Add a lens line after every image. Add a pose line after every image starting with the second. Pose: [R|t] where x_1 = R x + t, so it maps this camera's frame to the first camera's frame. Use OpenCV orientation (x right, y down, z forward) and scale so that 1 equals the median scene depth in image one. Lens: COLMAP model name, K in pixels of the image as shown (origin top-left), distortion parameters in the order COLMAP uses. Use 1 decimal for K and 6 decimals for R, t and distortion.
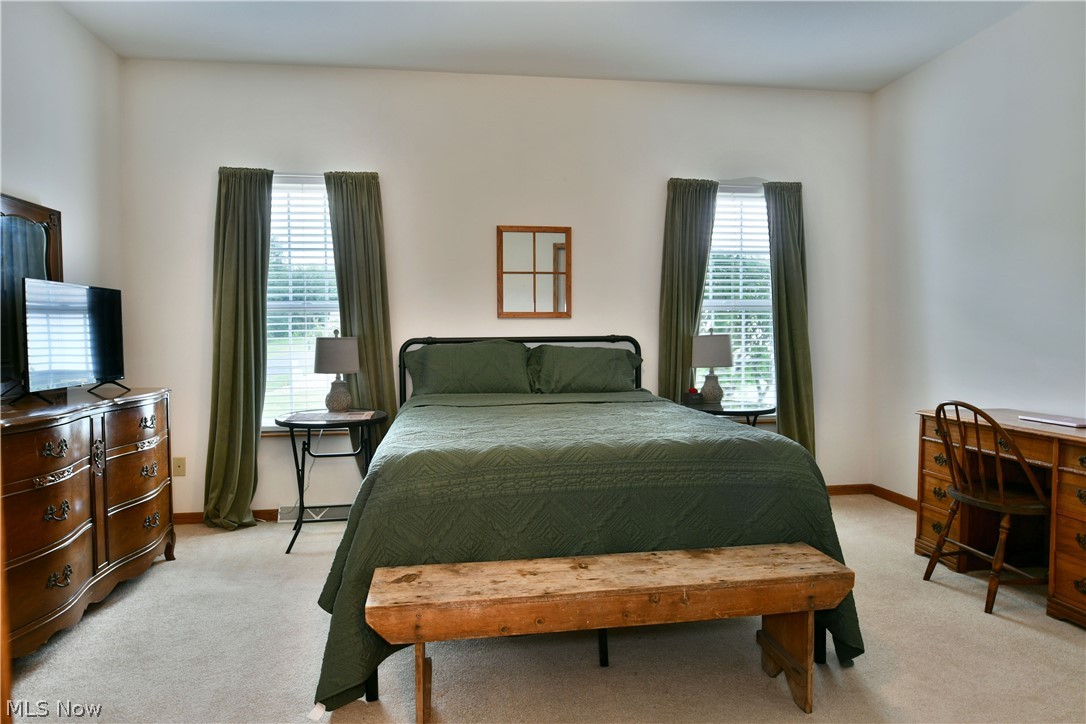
lens RADIAL K [[663.2, 0, 539.7], [0, 663.2, 342.4], [0, 0, 1]] dist [-0.012923, -0.001628]
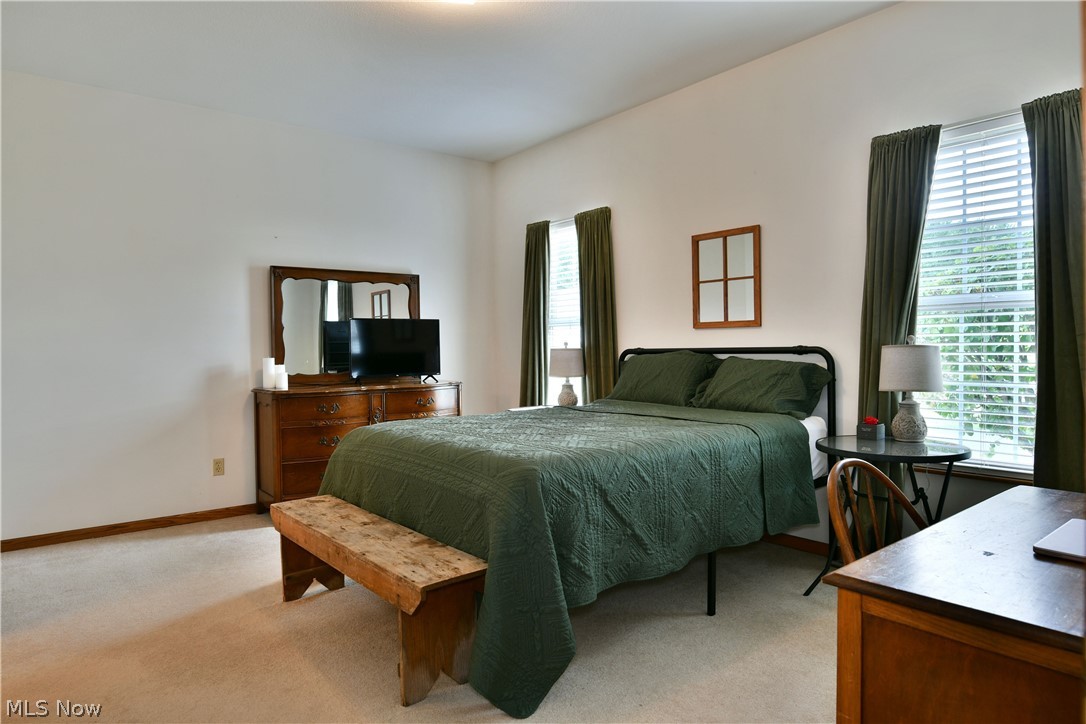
lens RADIAL K [[663.2, 0, 539.7], [0, 663.2, 342.4], [0, 0, 1]] dist [-0.012923, -0.001628]
pose [[0.503659, -0.003335, -0.863896, 0.682798], [0.000711, 0.999994, -0.003446, -0.012901], [0.863902, 0.001121, 0.503658, 0.301607]]
